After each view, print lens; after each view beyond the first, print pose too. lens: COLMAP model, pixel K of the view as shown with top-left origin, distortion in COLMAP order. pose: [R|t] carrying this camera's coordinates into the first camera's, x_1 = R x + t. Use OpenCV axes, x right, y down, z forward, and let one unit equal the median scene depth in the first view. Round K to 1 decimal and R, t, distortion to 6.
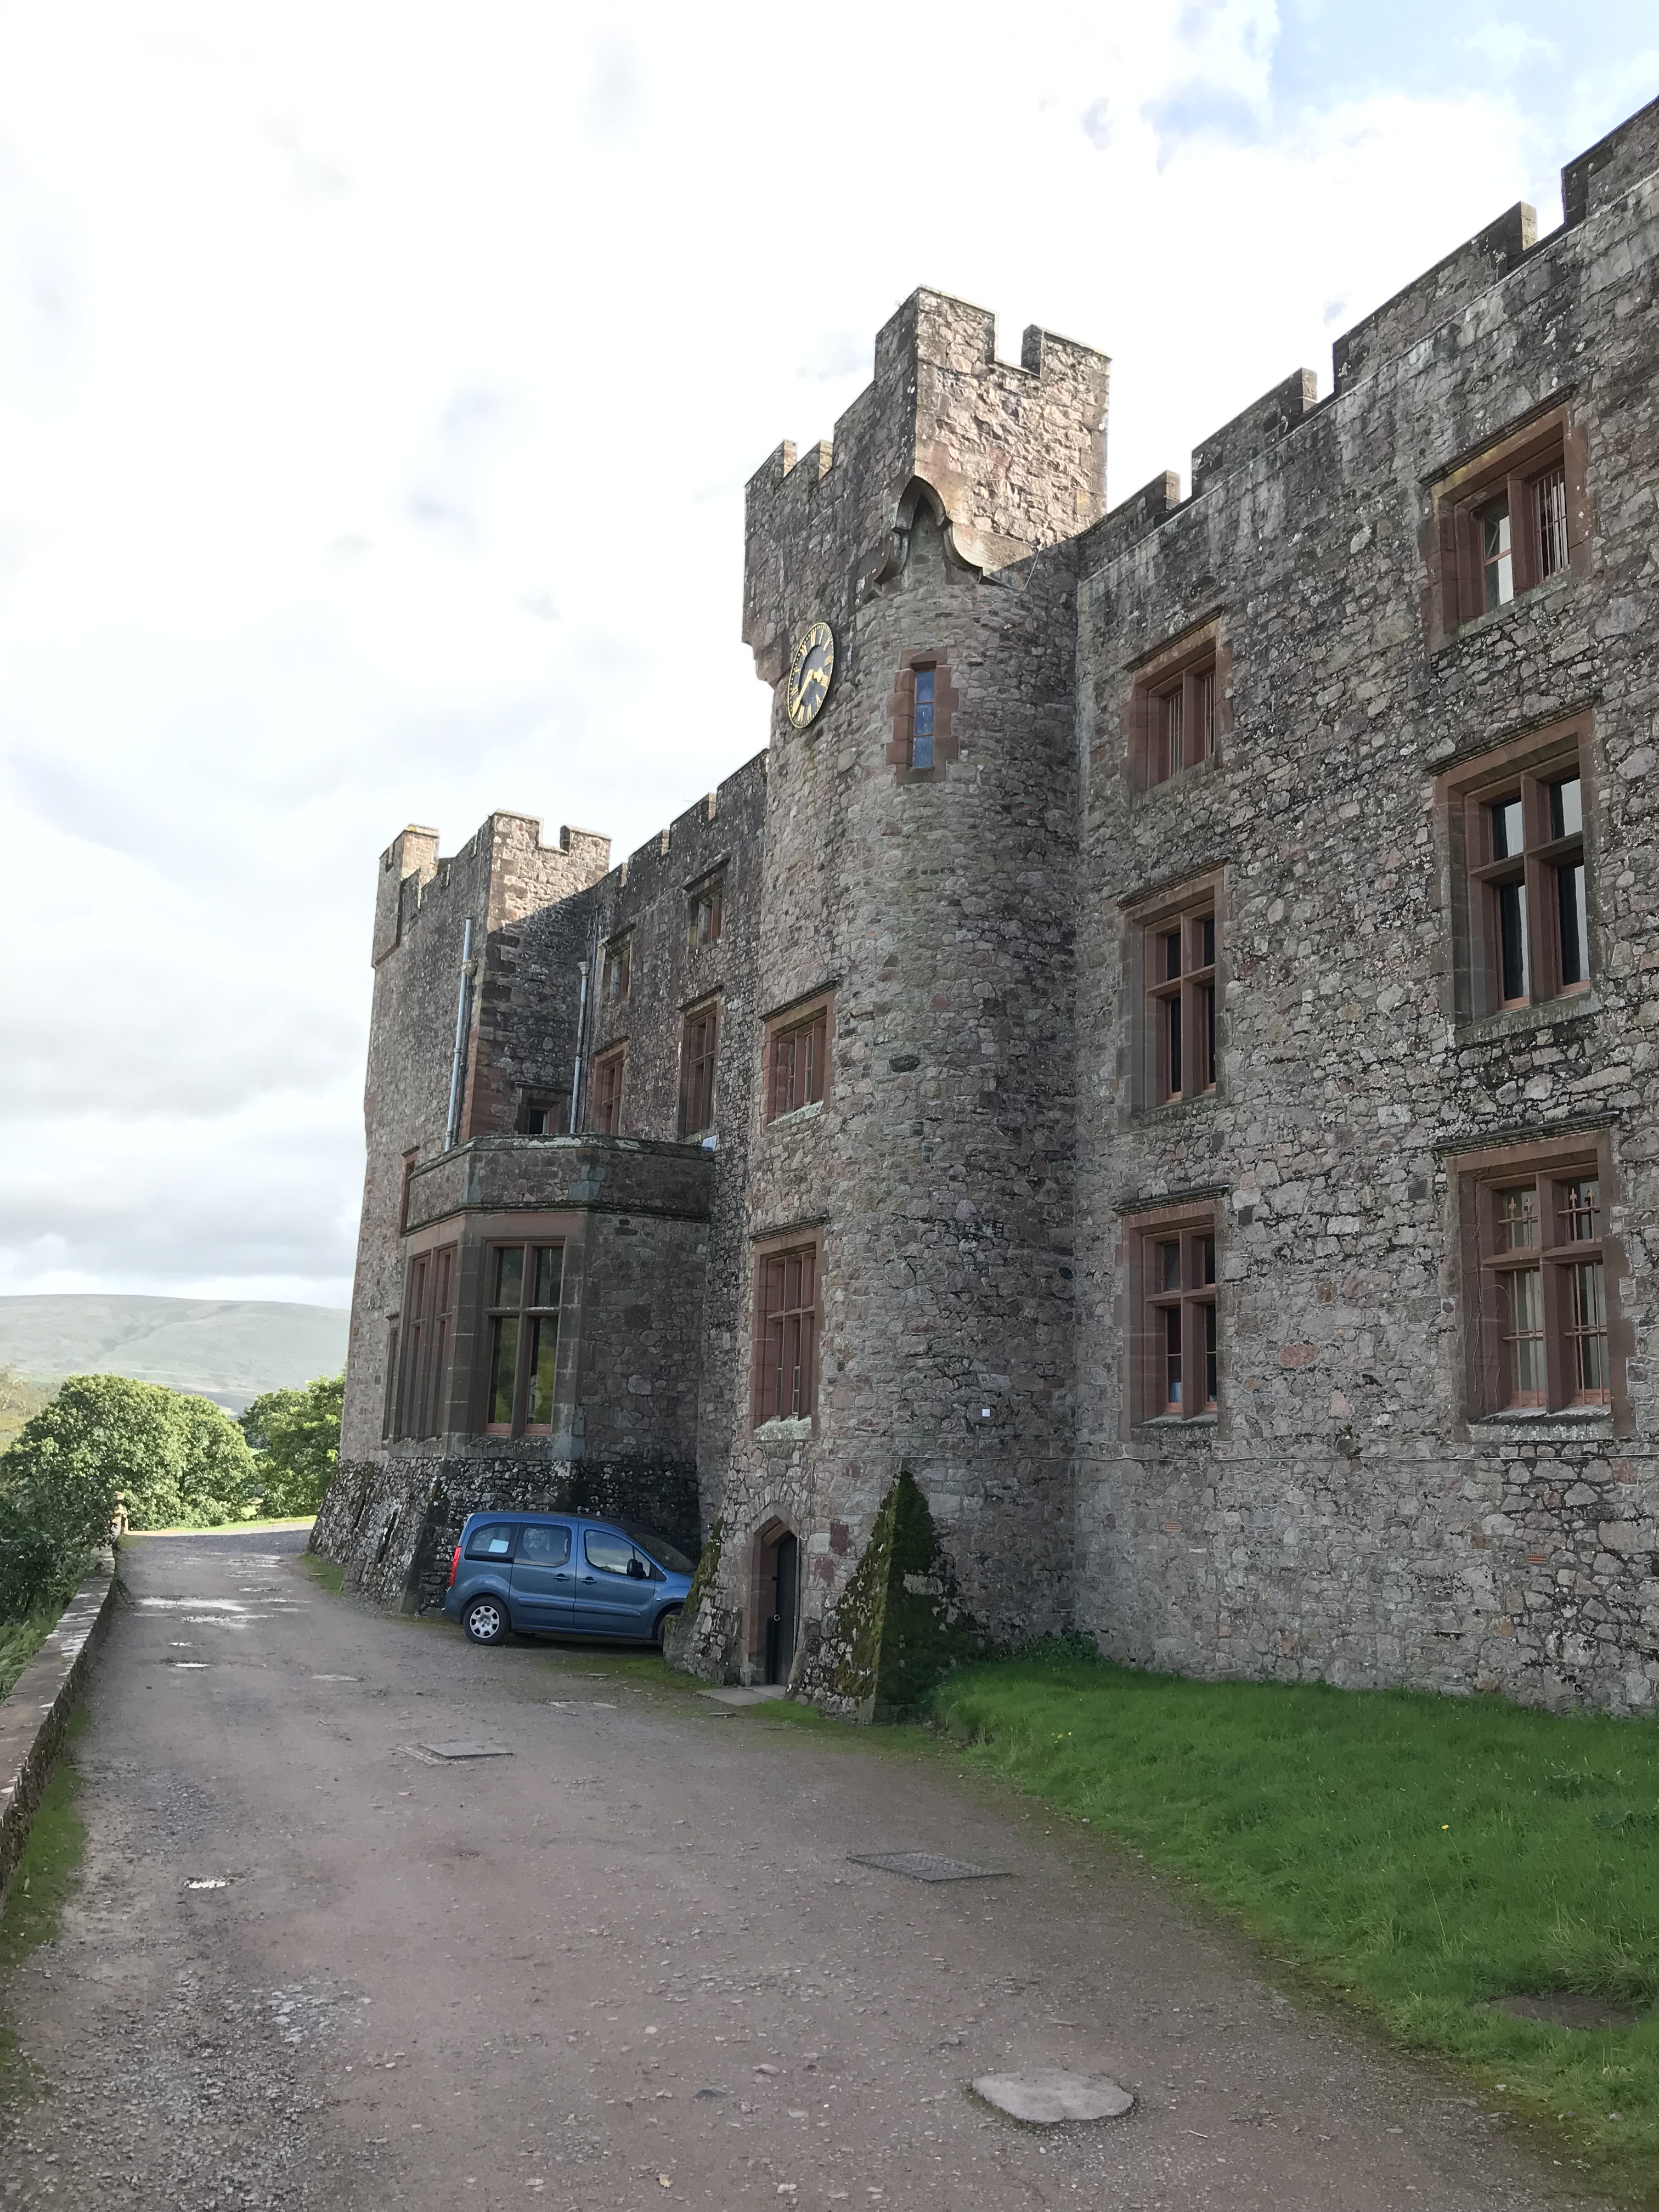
lens RADIAL K [[1790.1, 0, 855.9], [0, 1790.1, 1072.7], [0, 0, 1]] dist [0.054533, -0.052044]
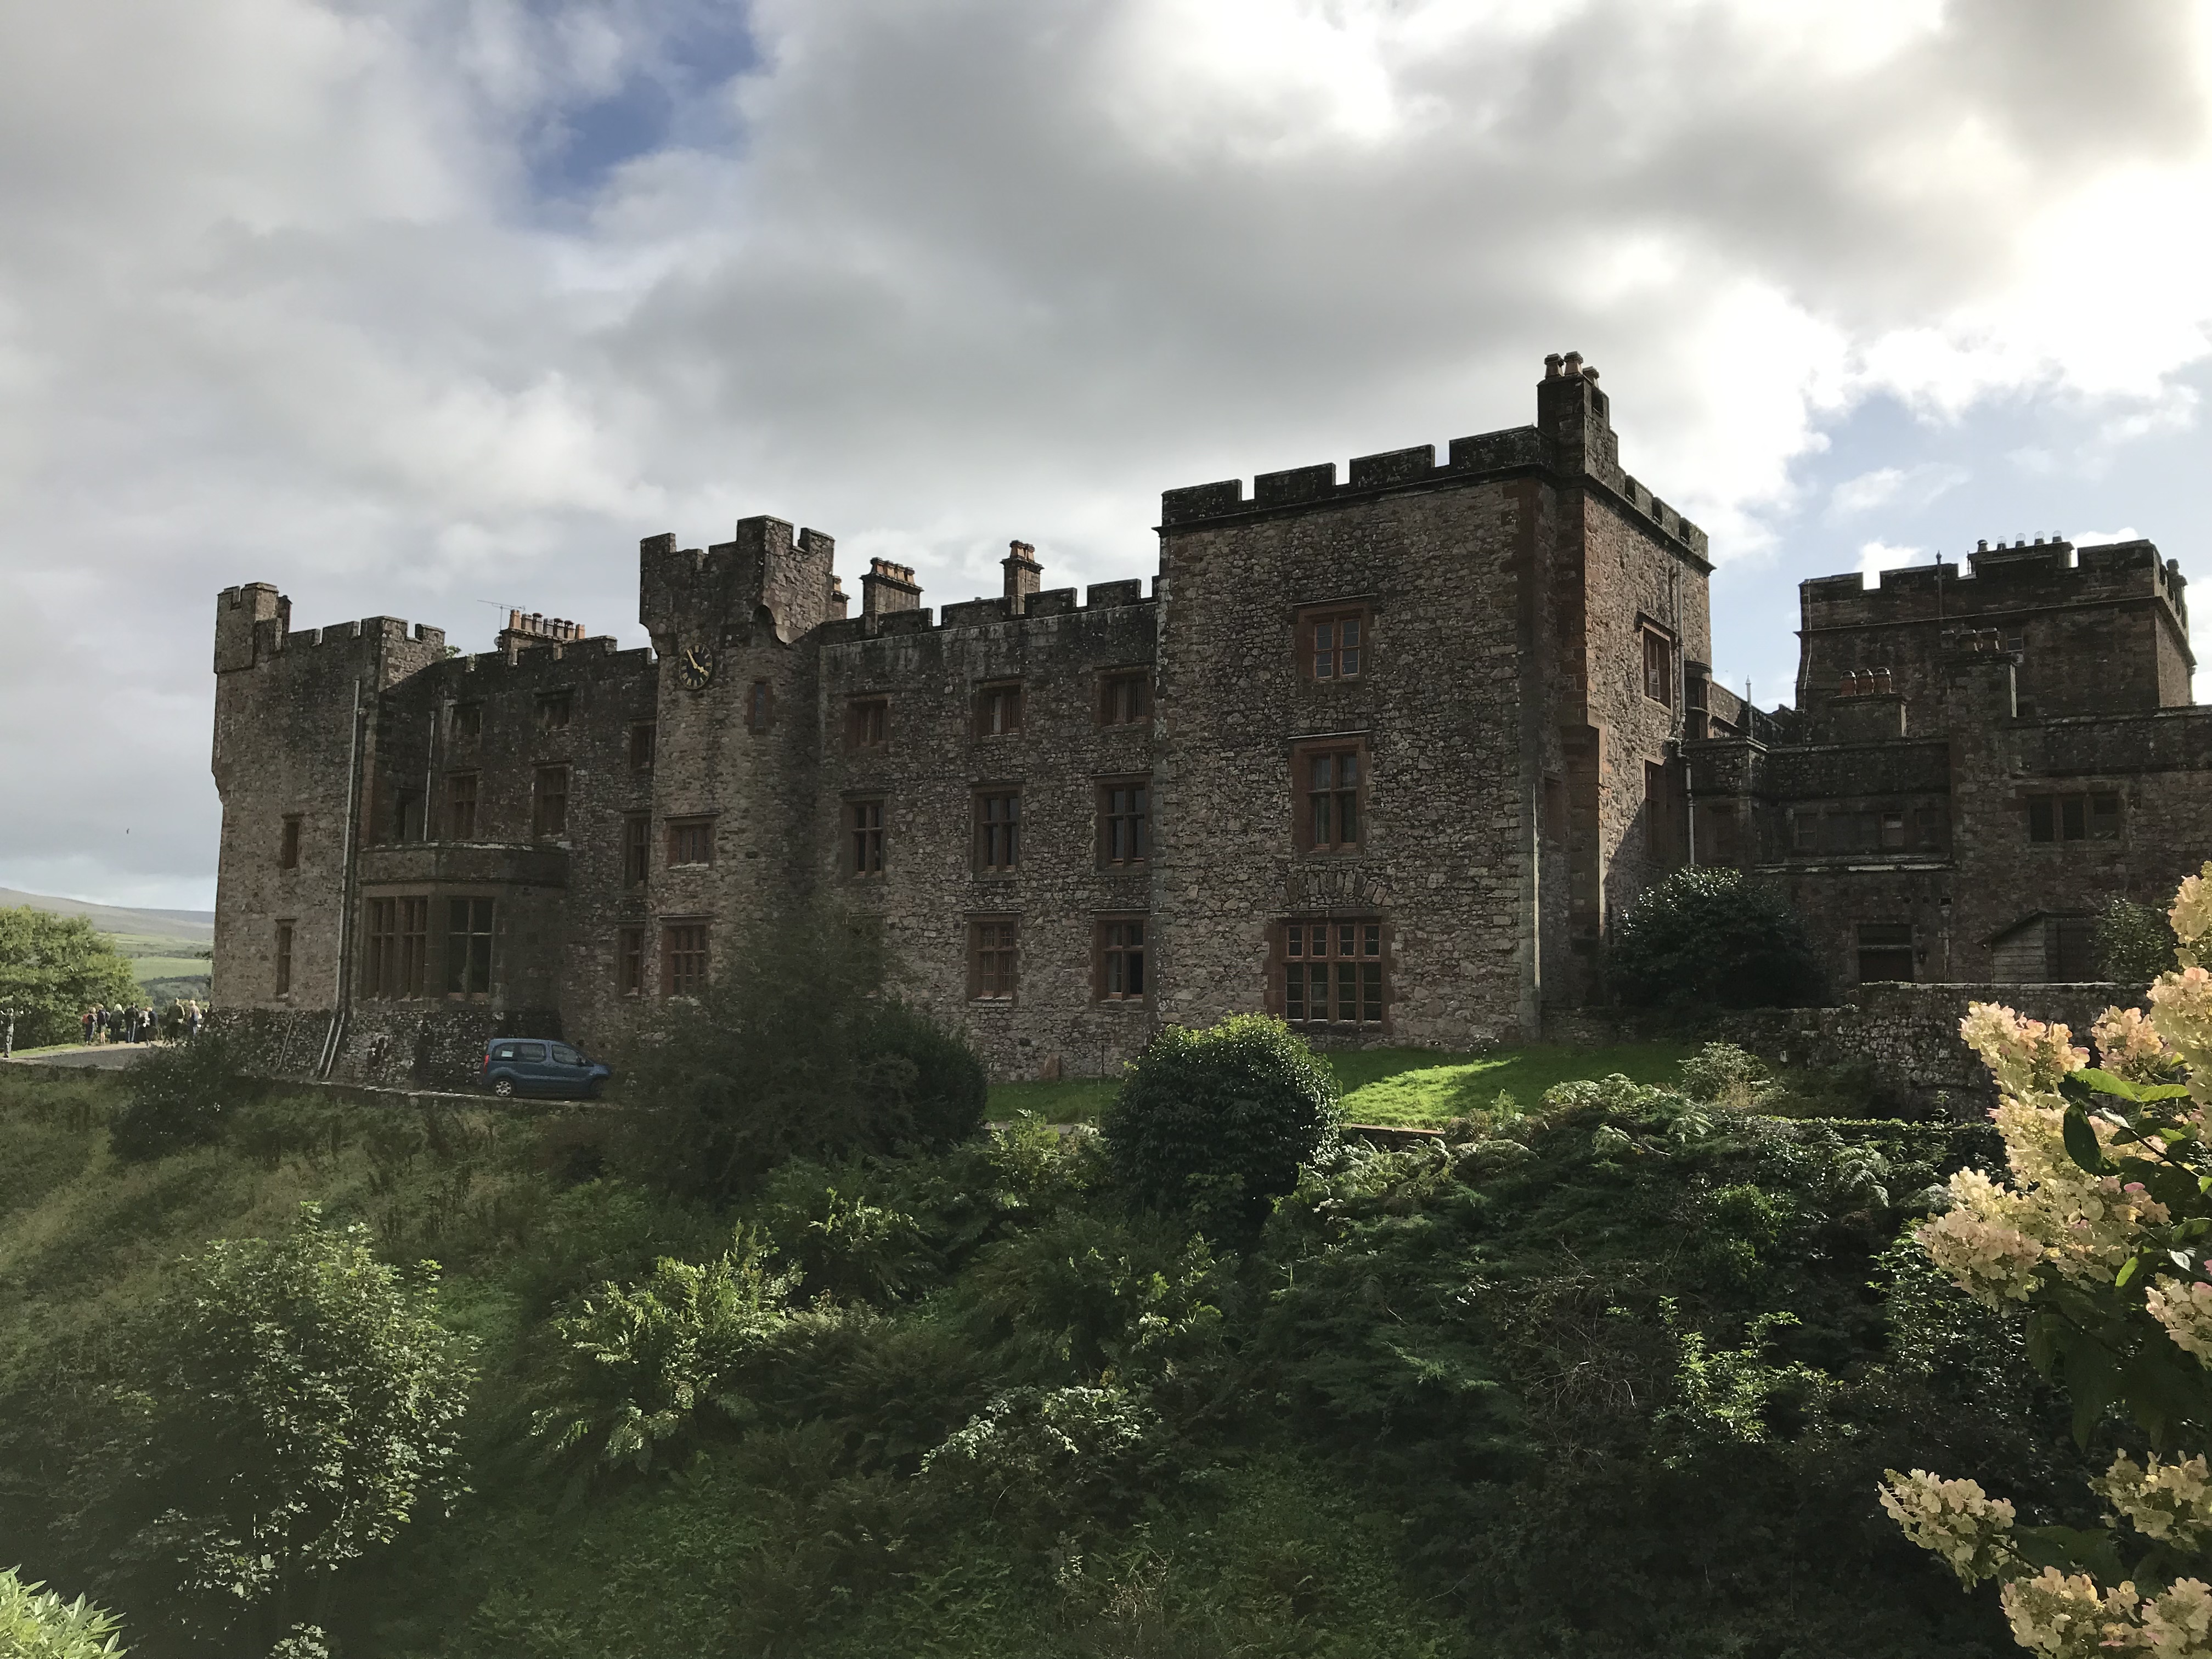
lens RADIAL K [[1790.1, 0, 1077.3], [0, 1790.1, 779.0], [0, 0, 1]] dist [0.054533, -0.052044]
pose [[0.882703, 0.033812, 0.468714, -0.732202], [-0.087972, 0.991665, 0.094137, -0.377908], [-0.461624, -0.124329, 0.878320, -1.350529]]
